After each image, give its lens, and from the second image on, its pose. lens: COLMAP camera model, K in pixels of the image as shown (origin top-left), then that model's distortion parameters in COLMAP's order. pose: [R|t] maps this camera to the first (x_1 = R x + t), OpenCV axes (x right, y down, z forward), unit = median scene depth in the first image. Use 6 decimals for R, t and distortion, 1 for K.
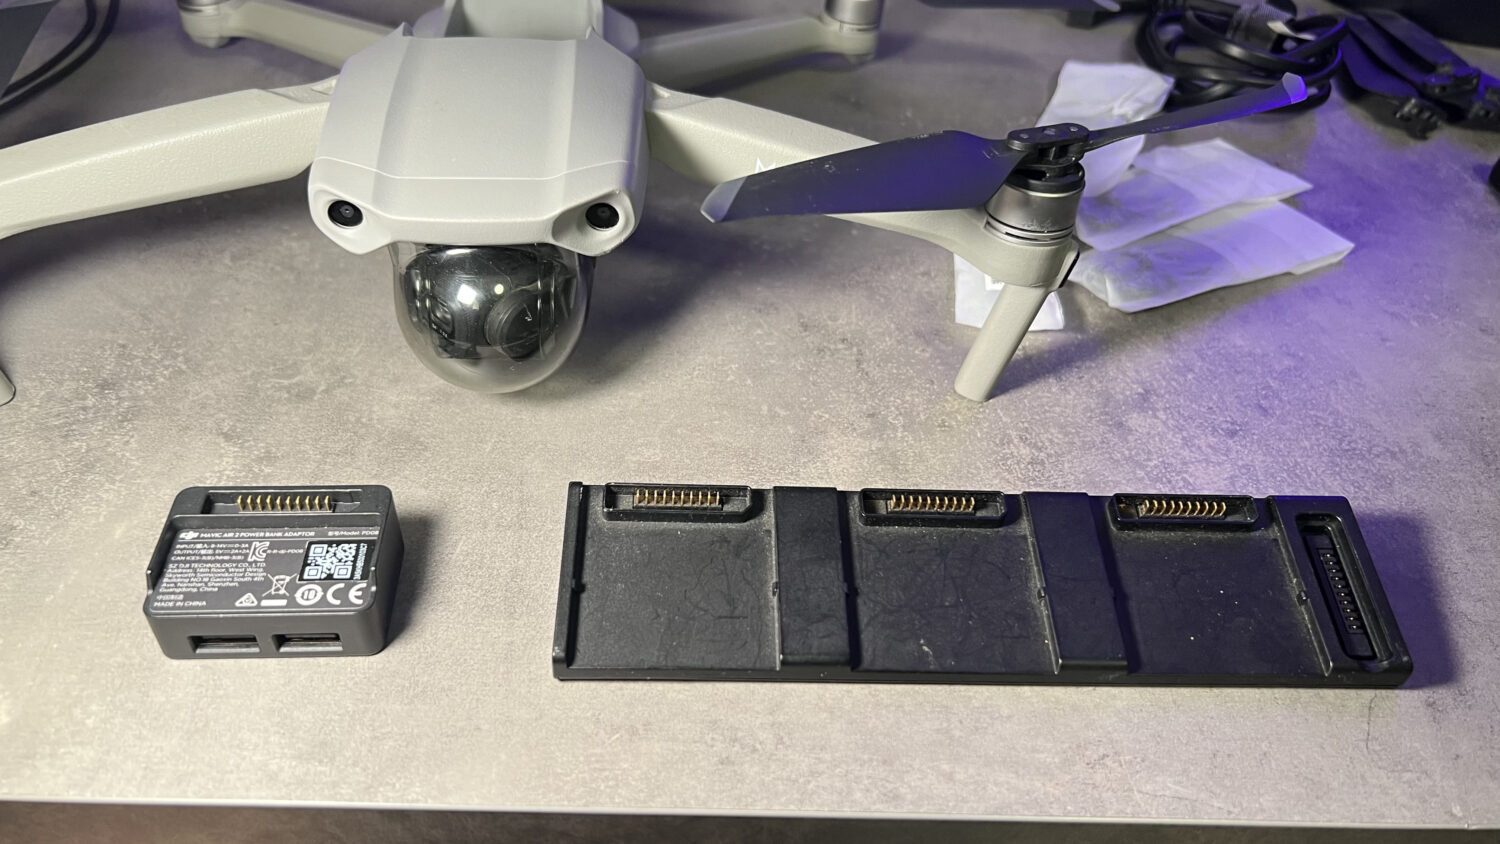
lens RADIAL K [[1139.4, 0, 755.3], [0, 1139.4, 439.7], [0, 0, 1]] dist [-0.003713, -0.004812]
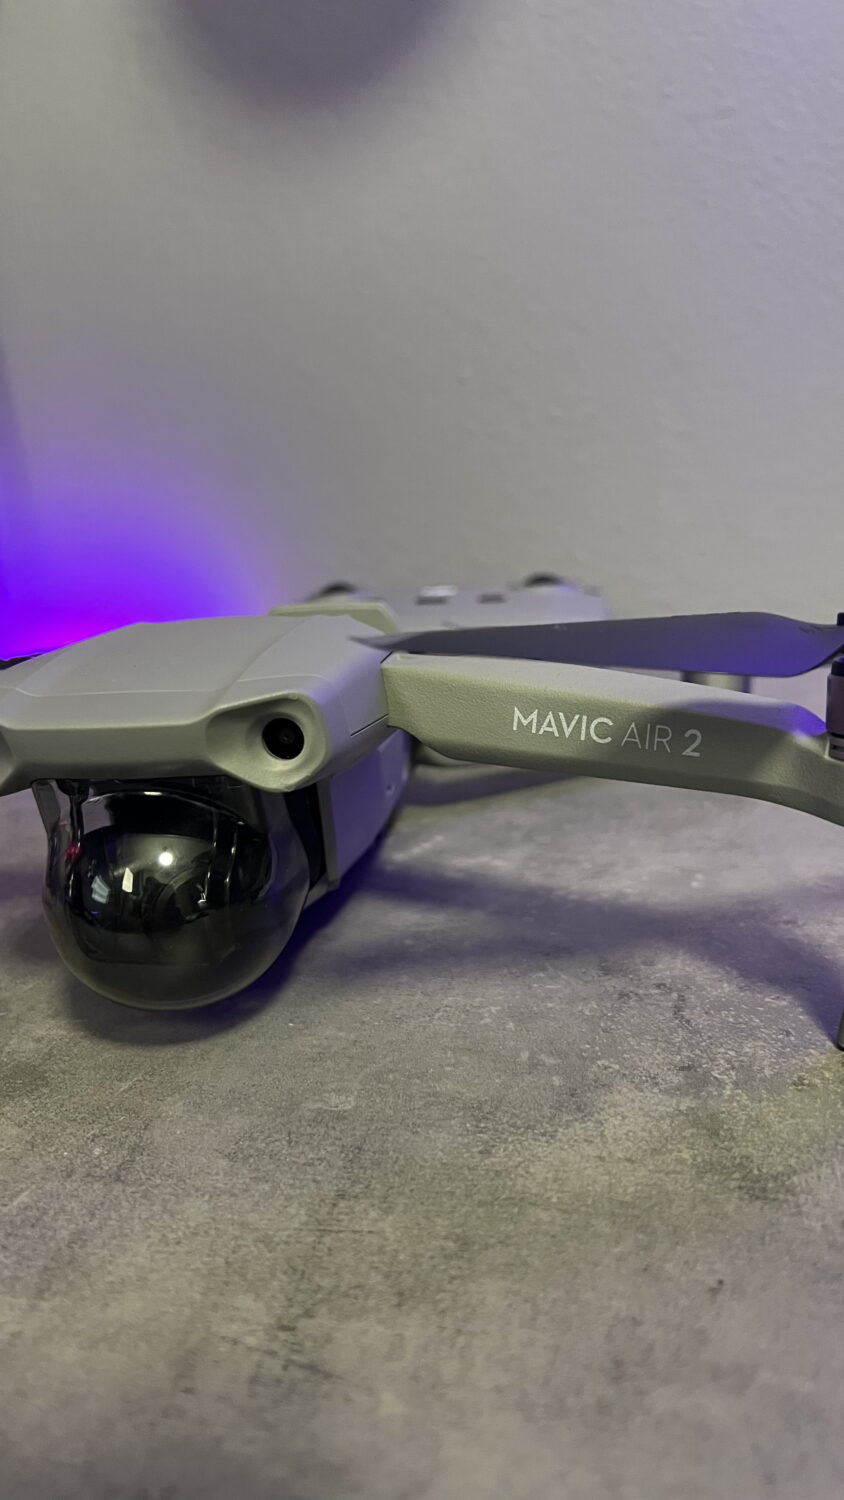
lens RADIAL K [[1171.6, 0, 432.3], [0, 1171.6, 749.6], [0, 0, 1]] dist [-0.006790, -0.004392]
pose [[0.967305, -0.059883, -0.246446, 0.139497], [-0.068335, 0.874249, -0.480645, 0.154867], [0.244237, 0.481771, 0.841573, 0.309320]]
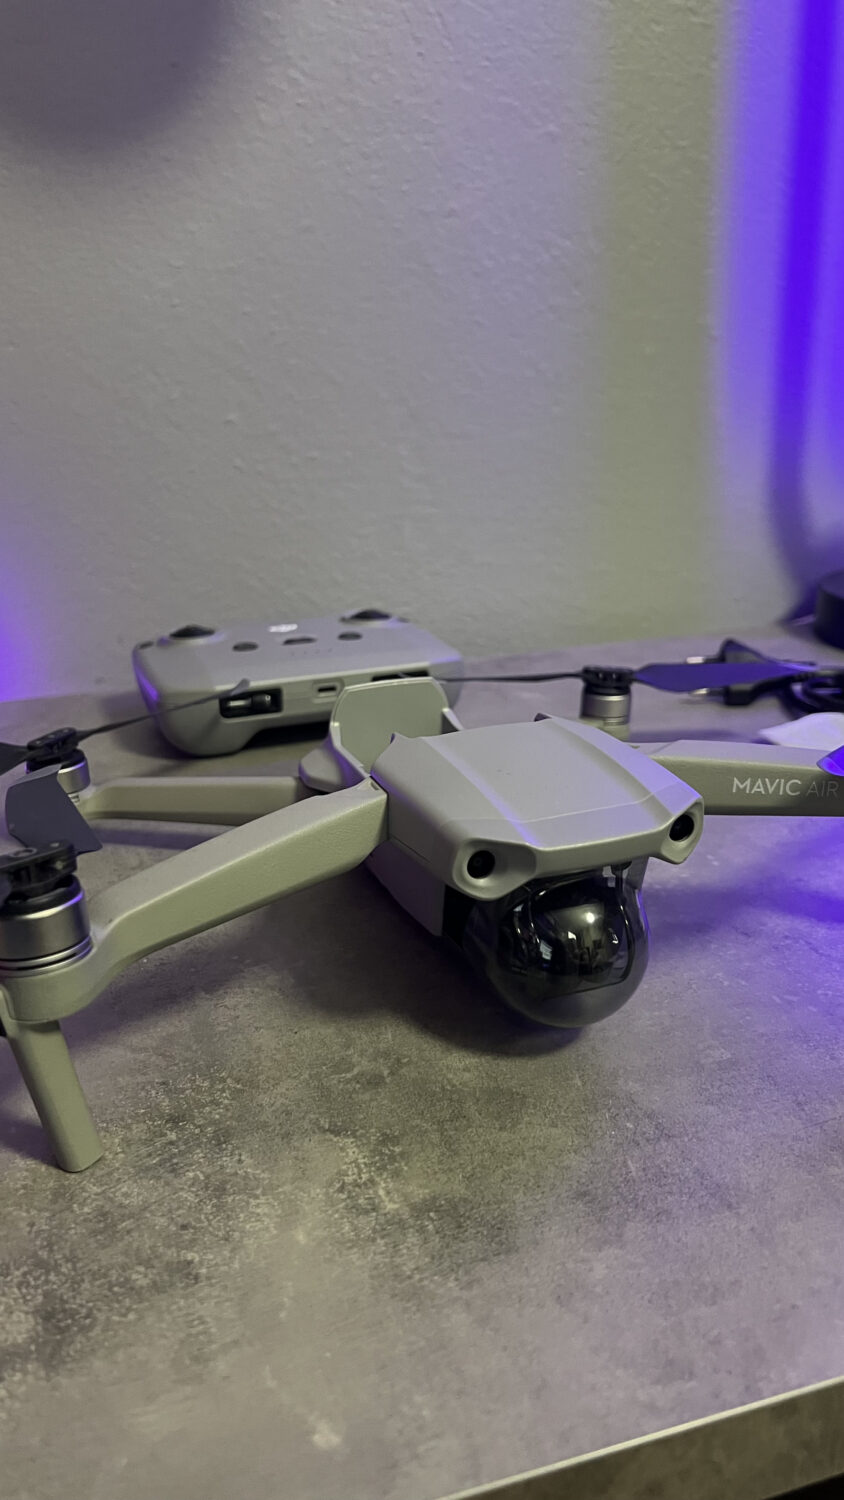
lens RADIAL K [[1139.4, 0, 427.7], [0, 1139.4, 769.4], [0, 0, 1]] dist [-0.003713, -0.004812]
pose [[0.955737, -0.172847, 0.238097, -0.532908], [0.253161, 0.895460, -0.366144, 0.090930], [-0.149920, 0.410214, 0.899582, -0.011984]]
